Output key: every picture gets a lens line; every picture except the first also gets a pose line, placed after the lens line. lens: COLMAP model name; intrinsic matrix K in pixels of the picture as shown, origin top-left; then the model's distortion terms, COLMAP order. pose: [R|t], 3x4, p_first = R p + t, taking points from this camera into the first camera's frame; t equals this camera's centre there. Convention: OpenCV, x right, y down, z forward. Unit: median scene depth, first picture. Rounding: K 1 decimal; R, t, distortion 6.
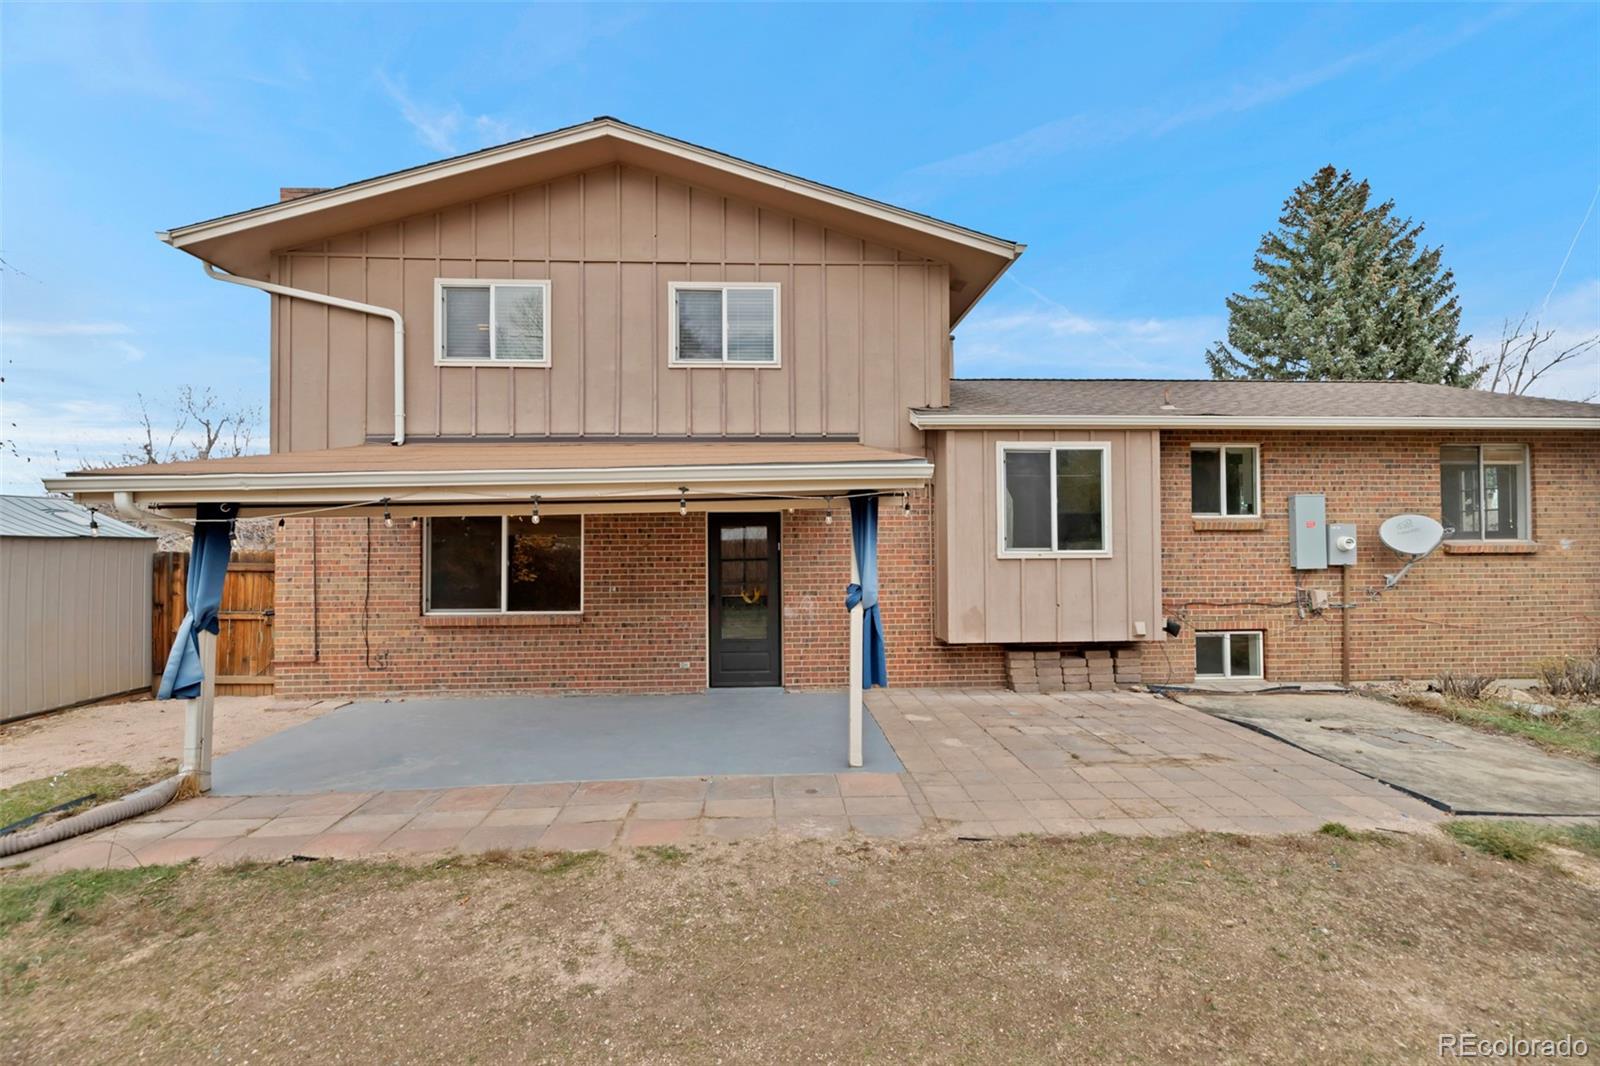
lens RADIAL K [[733.0, 0, 794.5], [0, 733.0, 534.6], [0, 0, 1]] dist [0.002851, -0.001319]
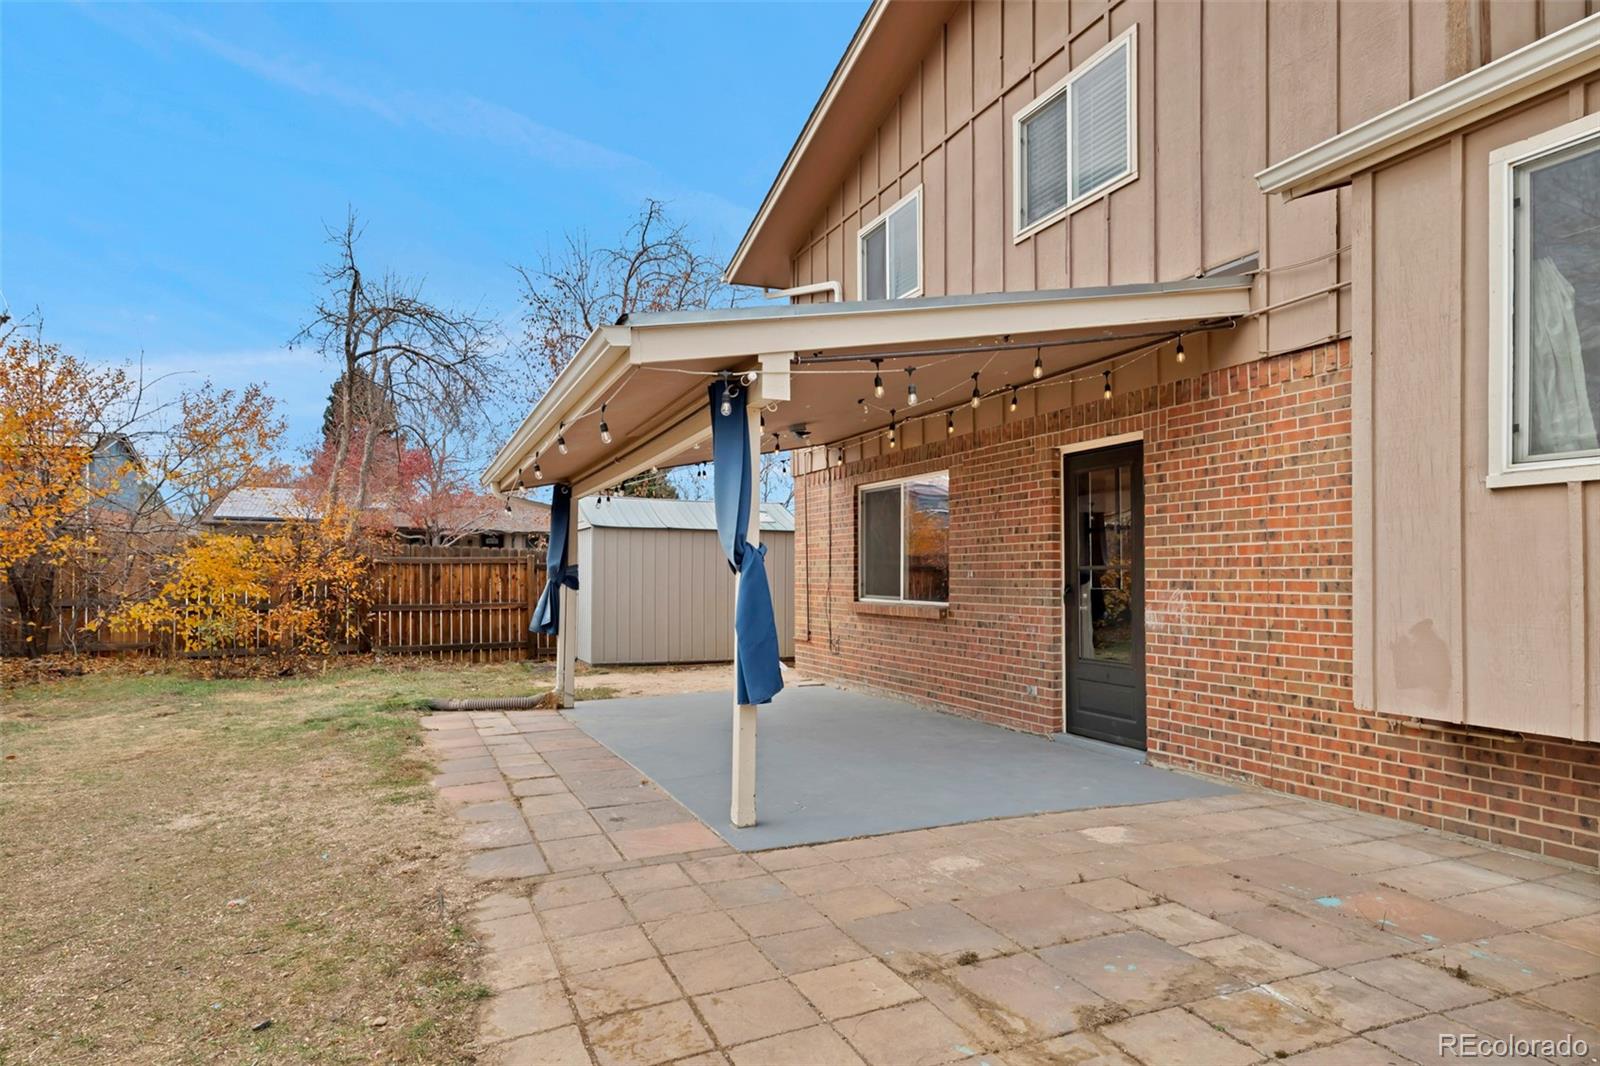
lens RADIAL K [[939.1, 0, 798.9], [0, 939.1, 572.5], [0, 0, 1]] dist [0.008304, 0.001249]
pose [[0.336821, 0.002360, -0.941566, 0.574562], [0.012578, 0.999896, 0.007005, 0.063858], [0.941485, -0.014202, 0.336757, 0.522387]]
